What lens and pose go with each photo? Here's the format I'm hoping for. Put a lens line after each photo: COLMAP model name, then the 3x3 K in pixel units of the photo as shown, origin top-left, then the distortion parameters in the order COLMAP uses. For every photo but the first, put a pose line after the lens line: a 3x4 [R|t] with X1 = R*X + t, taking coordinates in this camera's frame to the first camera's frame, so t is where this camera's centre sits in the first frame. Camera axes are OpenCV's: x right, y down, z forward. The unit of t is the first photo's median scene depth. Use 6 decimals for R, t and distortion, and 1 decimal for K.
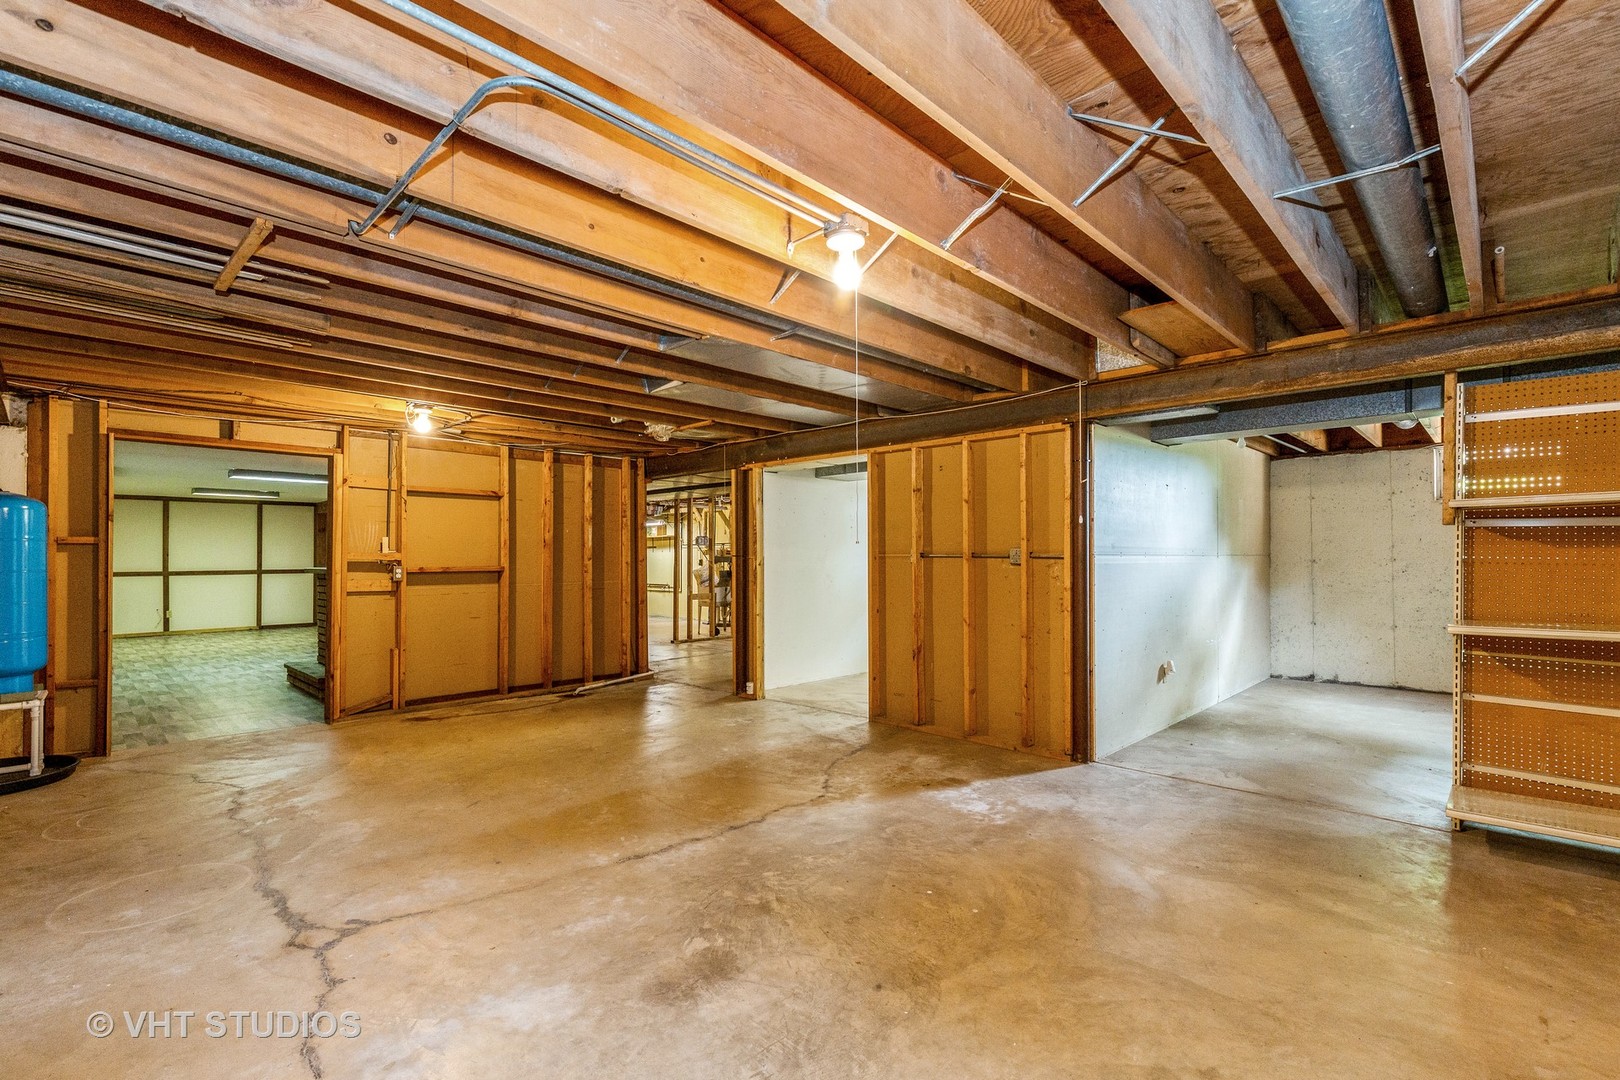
lens RADIAL K [[734.0, 0, 807.9], [0, 734.0, 546.6], [0, 0, 1]] dist [0.011280, -0.002095]
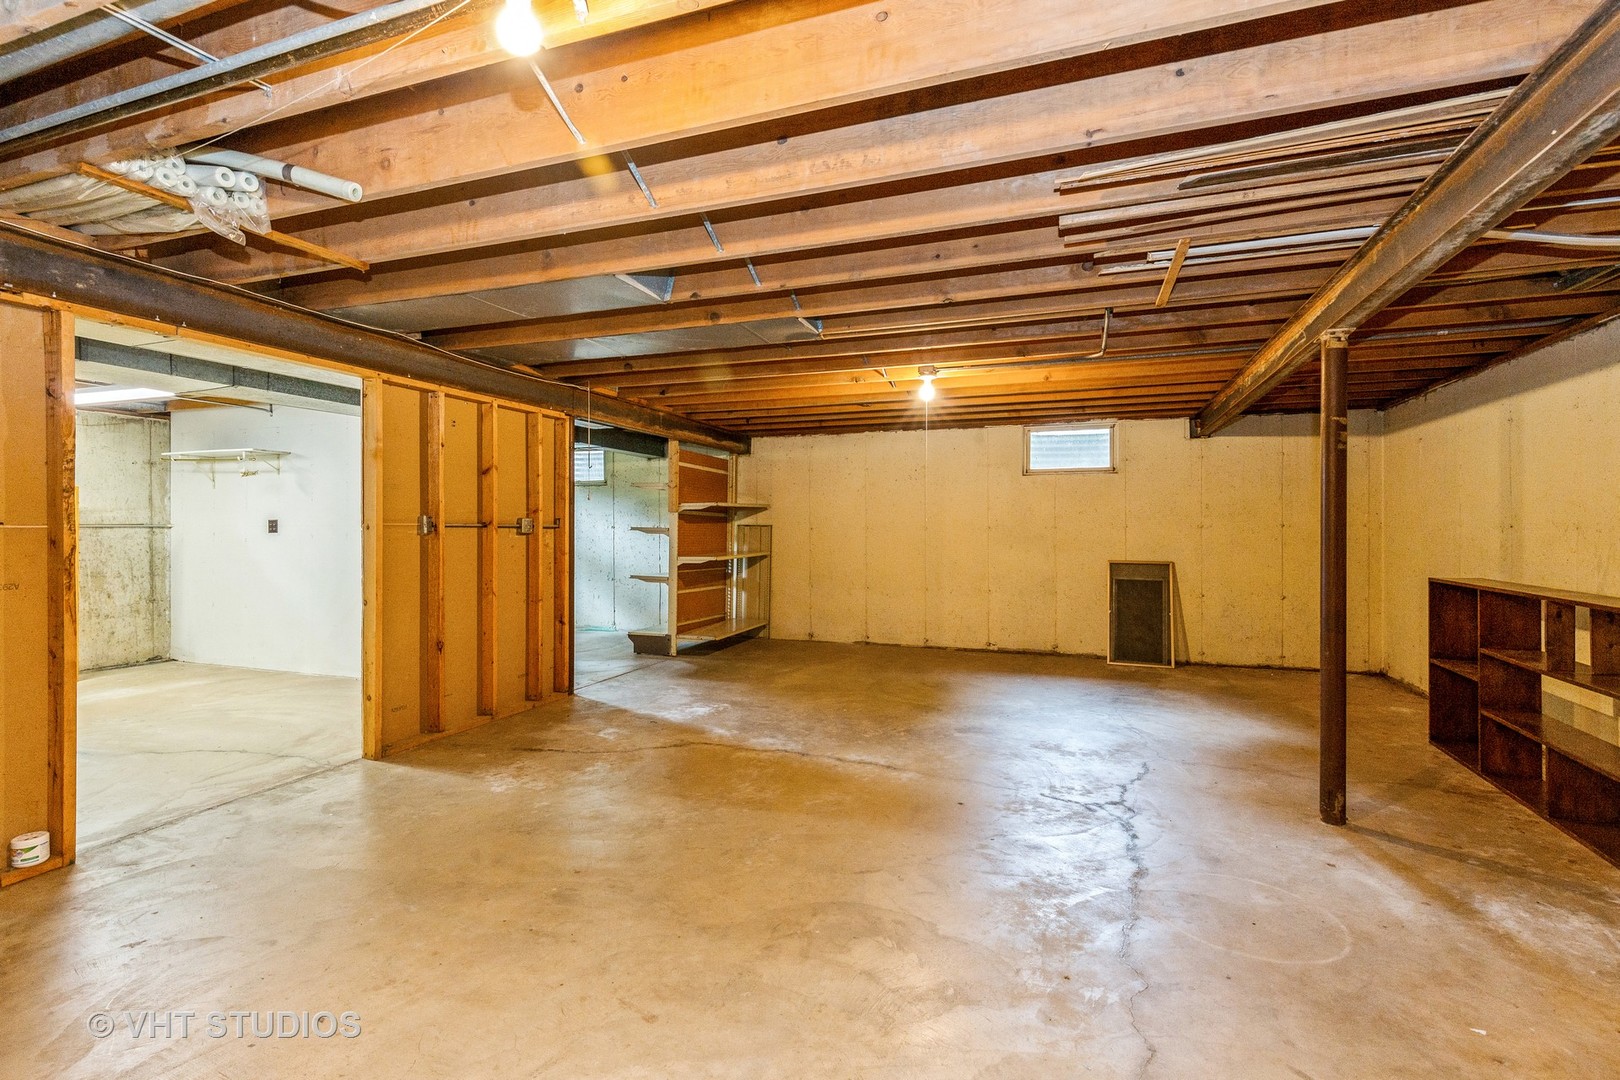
lens RADIAL K [[734.0, 0, 809.9], [0, 734.0, 533.2], [0, 0, 1]] dist [0.011280, -0.002095]
pose [[-0.403766, -0.006134, 0.914842, -1.164132], [-0.011949, 0.999928, 0.001431, 0.023010], [-0.914784, -0.010354, -0.403810, 1.445639]]
